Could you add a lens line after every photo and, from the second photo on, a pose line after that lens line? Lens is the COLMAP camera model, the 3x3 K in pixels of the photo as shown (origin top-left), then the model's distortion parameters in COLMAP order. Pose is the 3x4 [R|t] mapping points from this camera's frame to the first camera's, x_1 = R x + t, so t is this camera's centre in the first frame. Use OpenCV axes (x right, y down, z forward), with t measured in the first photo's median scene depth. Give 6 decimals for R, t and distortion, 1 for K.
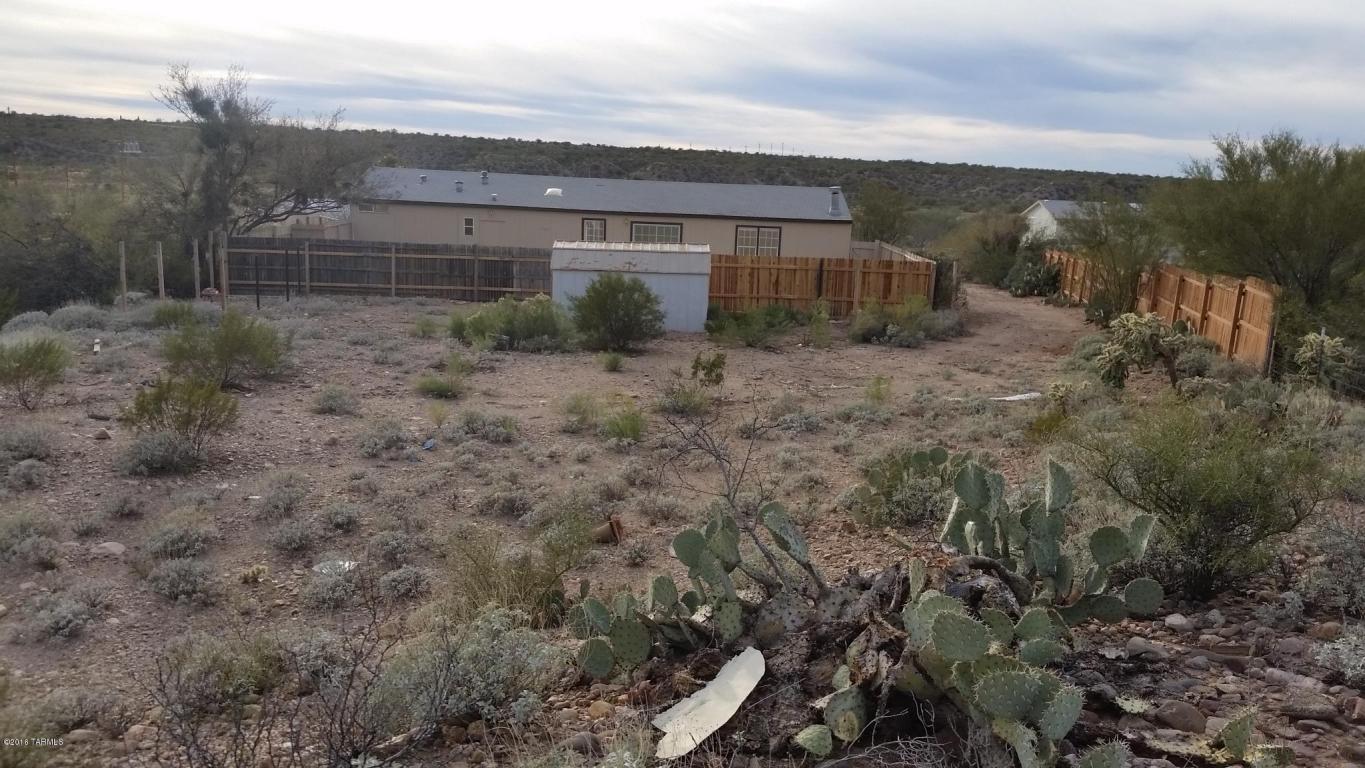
lens RADIAL K [[1106.7, 0, 689.6], [0, 1106.7, 397.8], [0, 0, 1]] dist [0.064202, -0.070816]
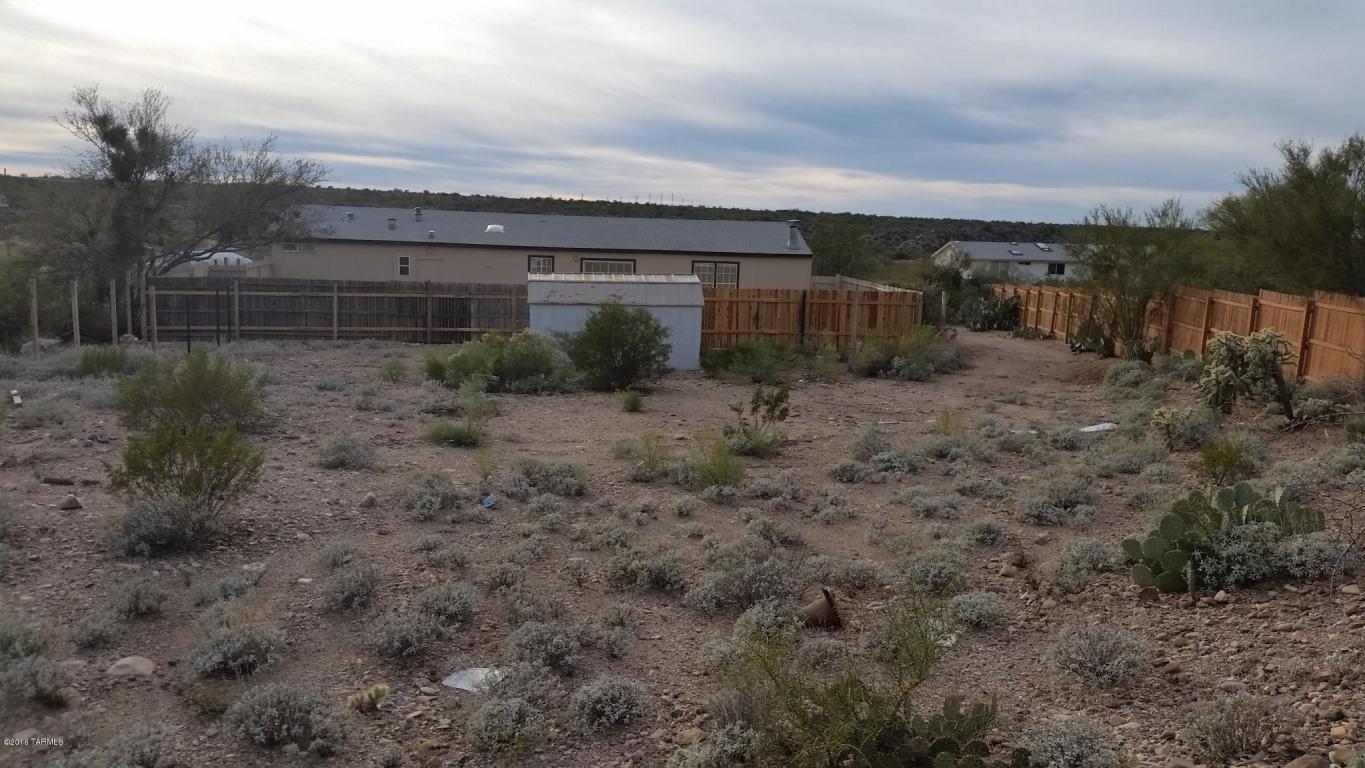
lens RADIAL K [[1106.7, 0, 686.7], [0, 1106.7, 372.2], [0, 0, 1]] dist [0.064202, -0.070816]
pose [[0.995071, -0.022517, 0.096575, -0.086281], [0.028971, 0.997402, -0.065960, 0.002996], [-0.094838, 0.068433, 0.993138, 0.095918]]
